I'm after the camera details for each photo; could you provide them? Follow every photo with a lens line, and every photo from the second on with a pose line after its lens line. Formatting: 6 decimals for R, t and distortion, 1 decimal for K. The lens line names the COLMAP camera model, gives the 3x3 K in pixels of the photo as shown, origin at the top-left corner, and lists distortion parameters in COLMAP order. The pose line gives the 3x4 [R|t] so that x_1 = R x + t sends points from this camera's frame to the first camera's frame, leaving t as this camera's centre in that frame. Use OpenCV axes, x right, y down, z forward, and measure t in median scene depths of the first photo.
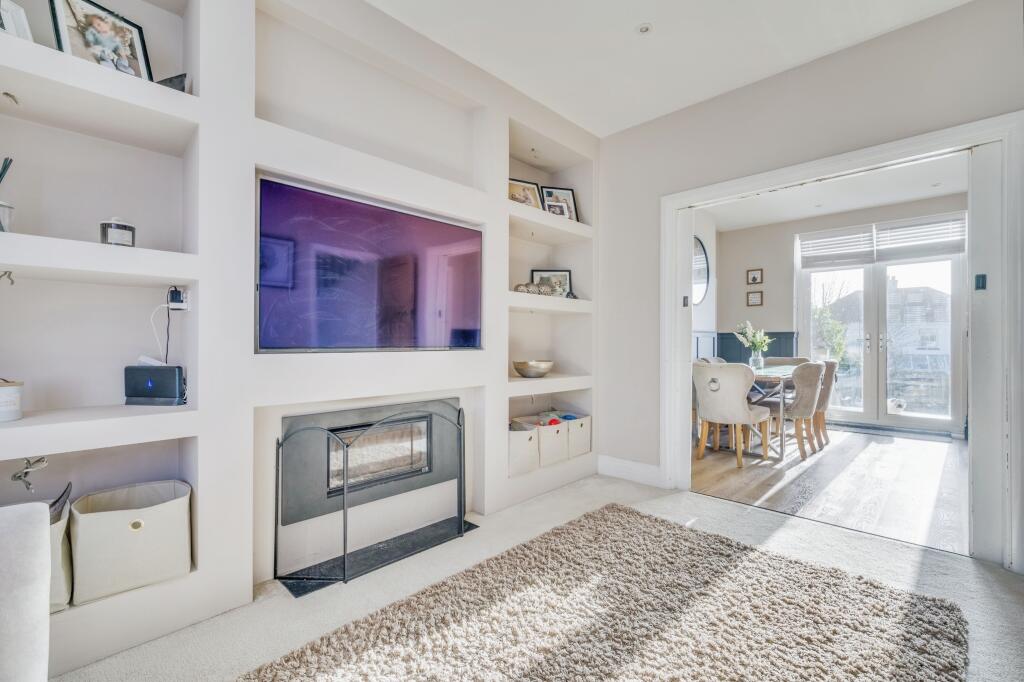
lens RADIAL K [[450.9, 0, 516.6], [0, 450.9, 340.4], [0, 0, 1]] dist [-0.020278, -0.000047]
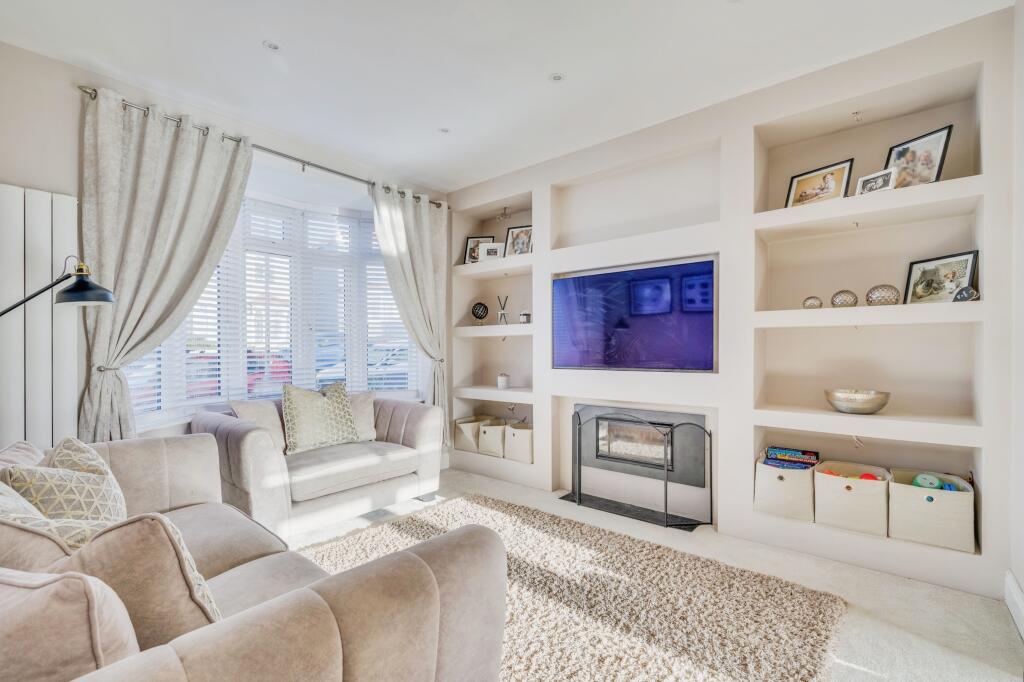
lens RADIAL K [[450.9, 0, 511.7], [0, 450.9, 344.2], [0, 0, 1]] dist [-0.020278, -0.000047]
pose [[0.054930, -0.002282, -0.998488, 1.008124], [0.020313, 0.999793, -0.001167, -0.061002], [0.998284, -0.020218, 0.054965, 0.501378]]
